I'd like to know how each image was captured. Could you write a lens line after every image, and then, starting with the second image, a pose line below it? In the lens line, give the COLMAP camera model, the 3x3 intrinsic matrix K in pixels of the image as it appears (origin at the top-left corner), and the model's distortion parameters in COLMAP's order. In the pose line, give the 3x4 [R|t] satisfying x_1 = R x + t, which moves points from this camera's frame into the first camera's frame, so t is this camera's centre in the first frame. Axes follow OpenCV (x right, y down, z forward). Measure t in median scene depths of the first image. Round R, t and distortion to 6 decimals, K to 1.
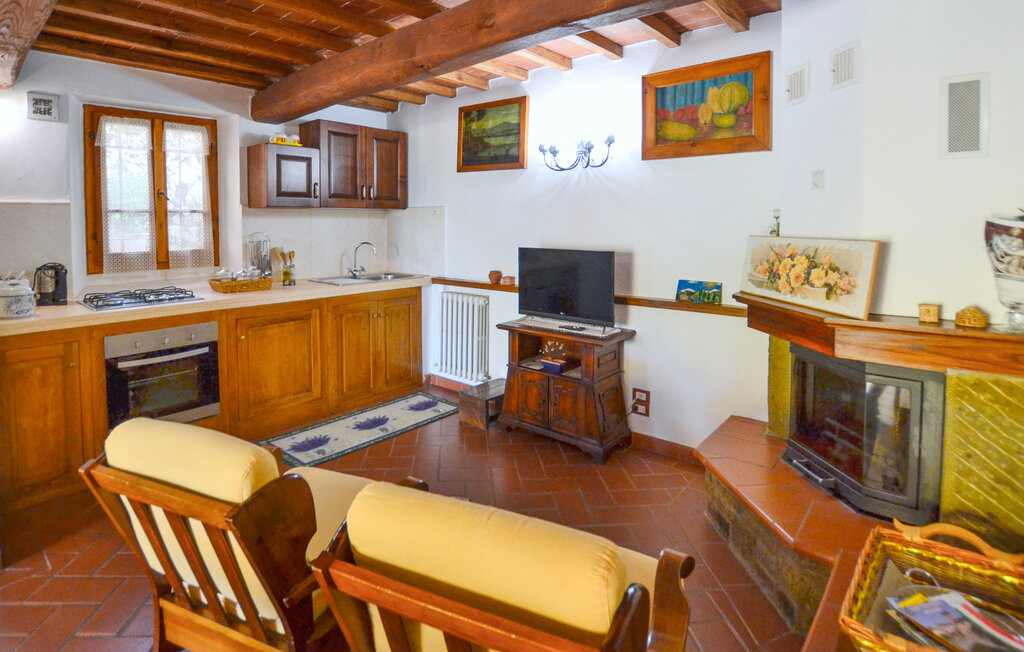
lens RADIAL K [[521.1, 0, 474.8], [0, 521.1, 238.7], [0, 0, 1]] dist [-0.030772, 0.000988]
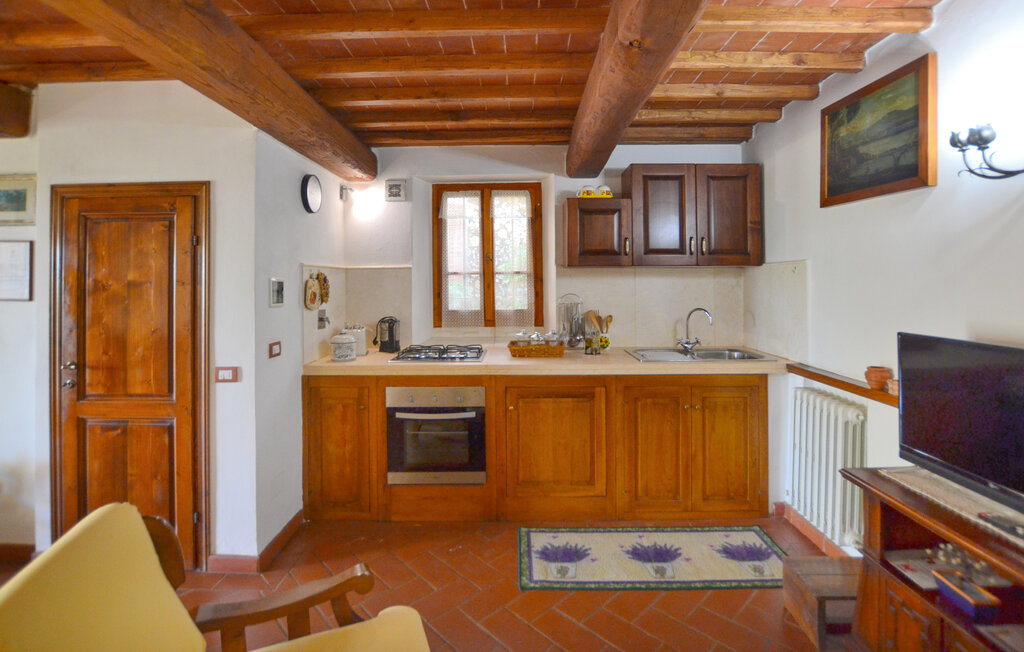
lens RADIAL K [[476.0, 0, 513.9], [0, 476.0, 271.1], [0, 0, 1]] dist [-0.025841, 0.001010]
pose [[0.670344, -0.016384, -0.741869, 0.177802], [-0.020388, 0.998972, -0.040485, -0.018360], [0.741770, 0.042264, 0.669321, 0.385928]]
